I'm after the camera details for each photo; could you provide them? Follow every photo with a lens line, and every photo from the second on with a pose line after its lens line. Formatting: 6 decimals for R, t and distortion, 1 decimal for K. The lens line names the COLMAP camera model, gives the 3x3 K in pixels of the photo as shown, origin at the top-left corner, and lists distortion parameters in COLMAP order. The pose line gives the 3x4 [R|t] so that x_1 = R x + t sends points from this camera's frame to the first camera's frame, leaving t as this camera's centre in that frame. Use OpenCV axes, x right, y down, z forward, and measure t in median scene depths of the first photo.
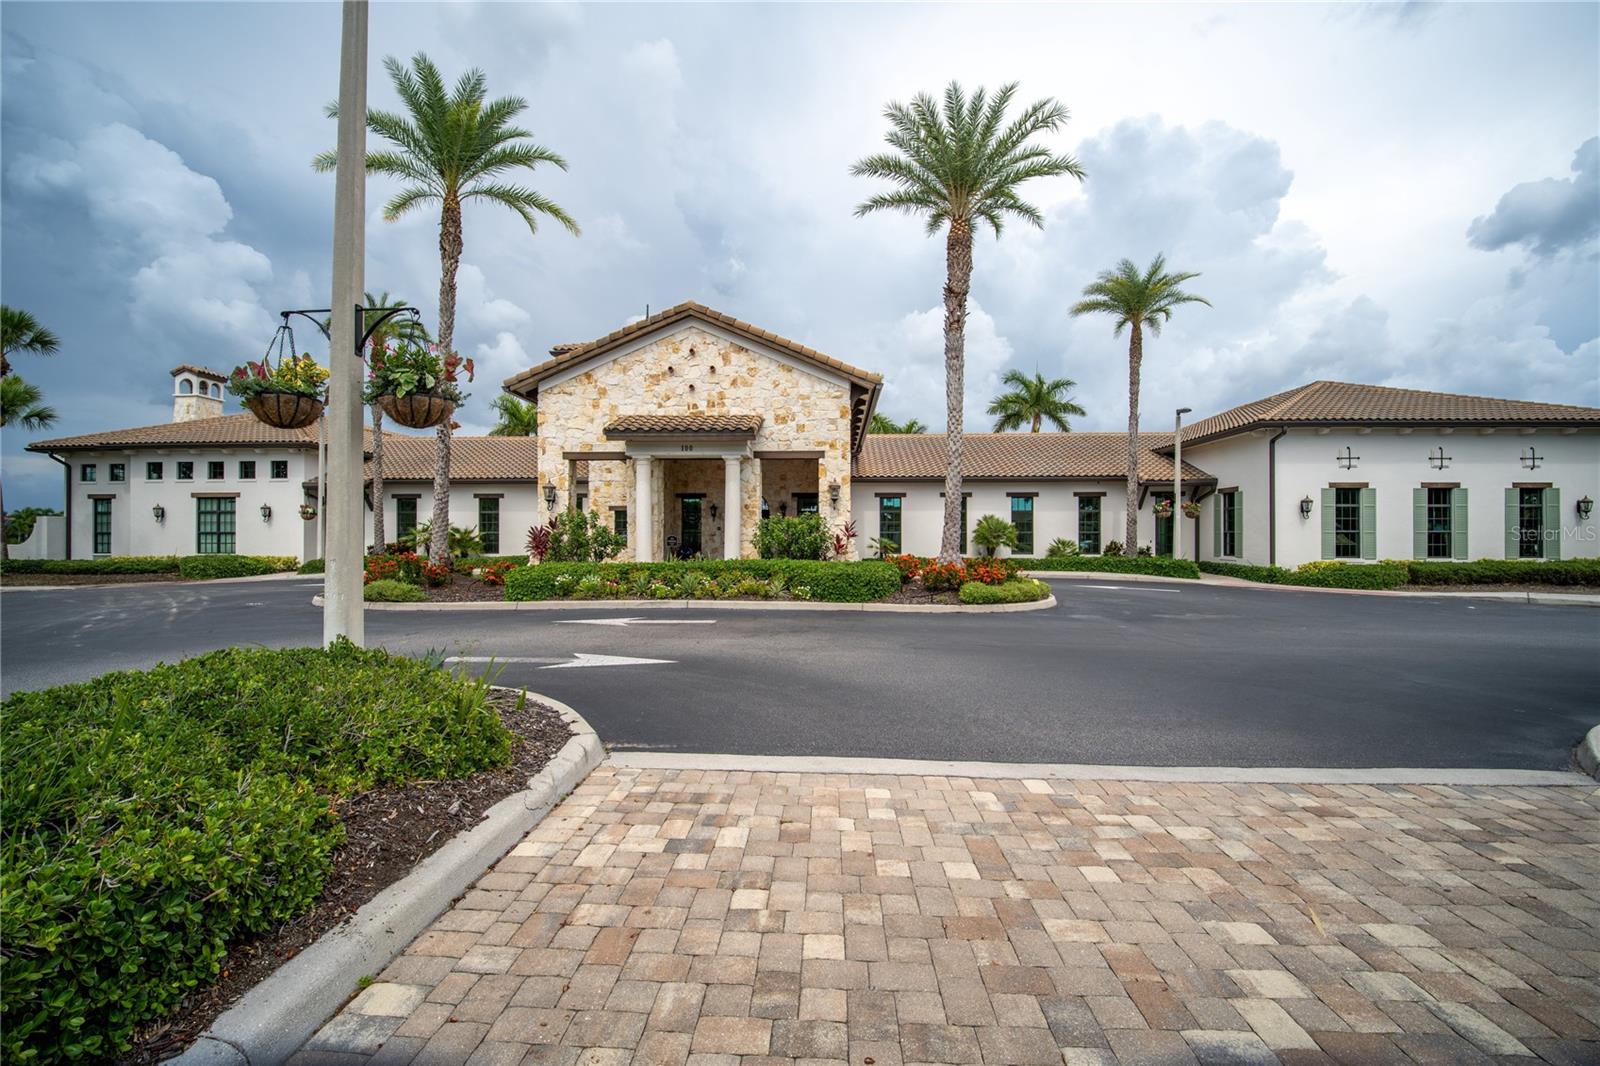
lens RADIAL K [[650.9, 0, 802.2], [0, 650.9, 535.2], [0, 0, 1]] dist [0.006701, -0.000942]
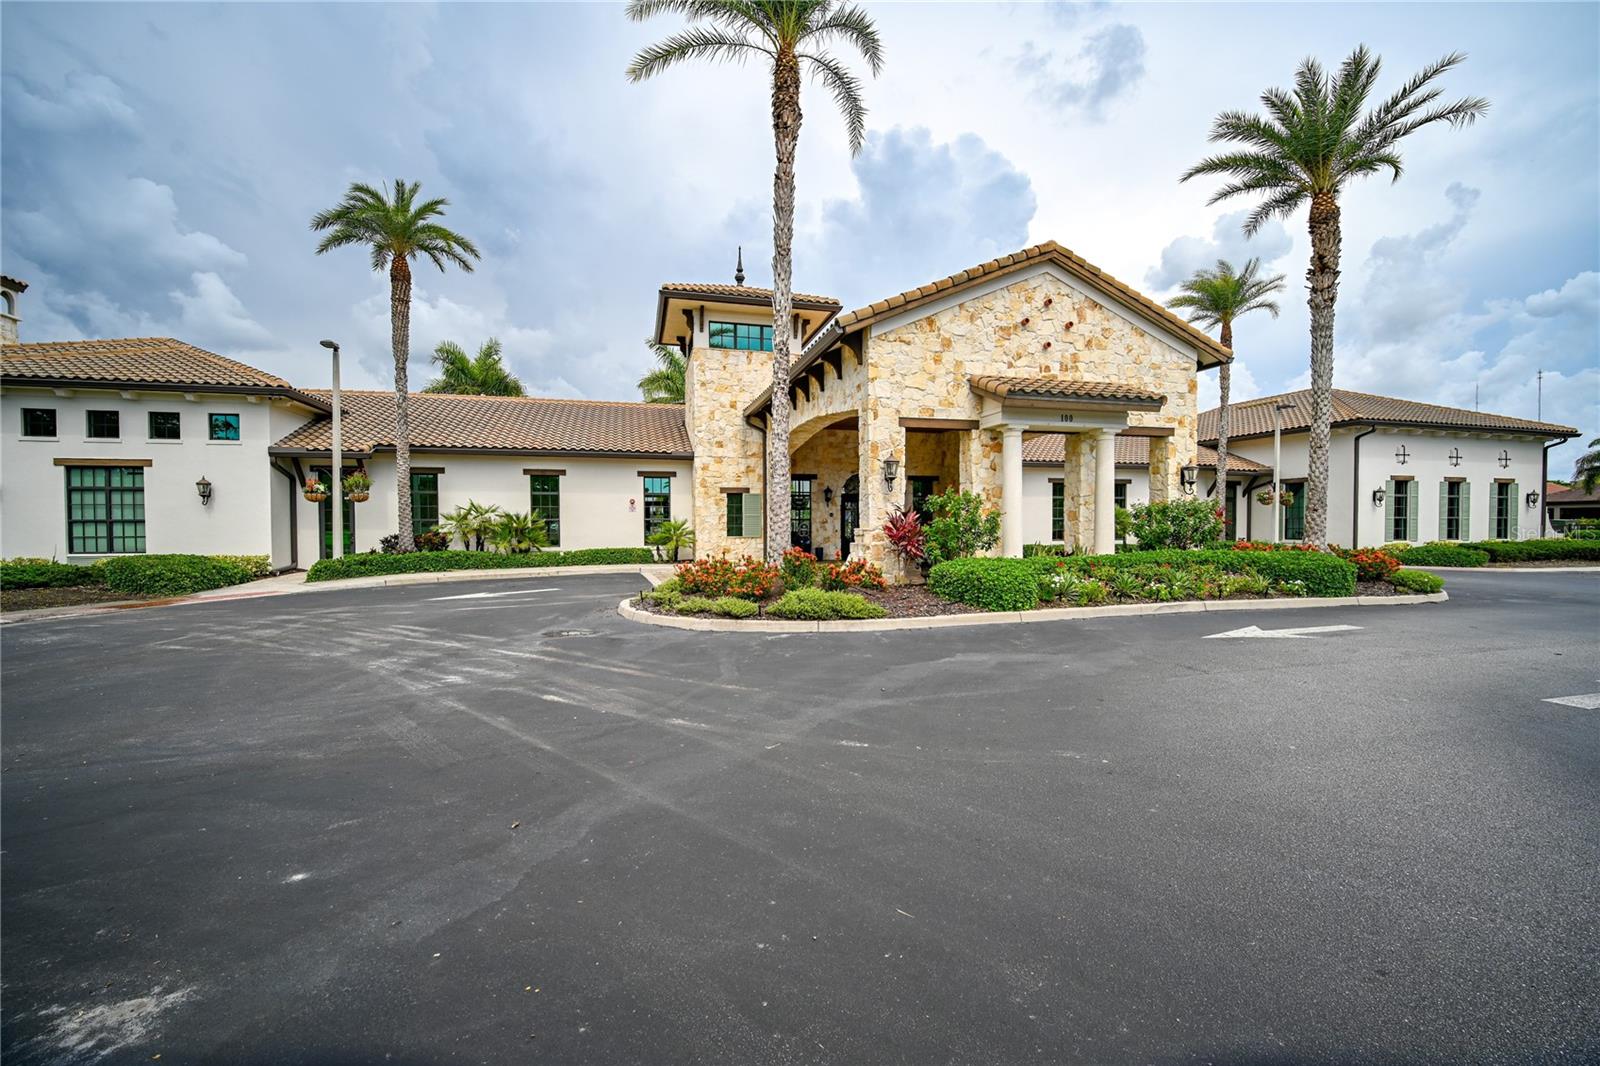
lens RADIAL K [[650.9, 0, 798.5], [0, 650.9, 539.6], [0, 0, 1]] dist [0.006701, -0.000942]
pose [[0.955462, -0.010641, 0.294921, -0.525384], [0.002532, 0.999609, 0.027863, -0.001675], [-0.295102, -0.025875, 0.955115, 0.208994]]
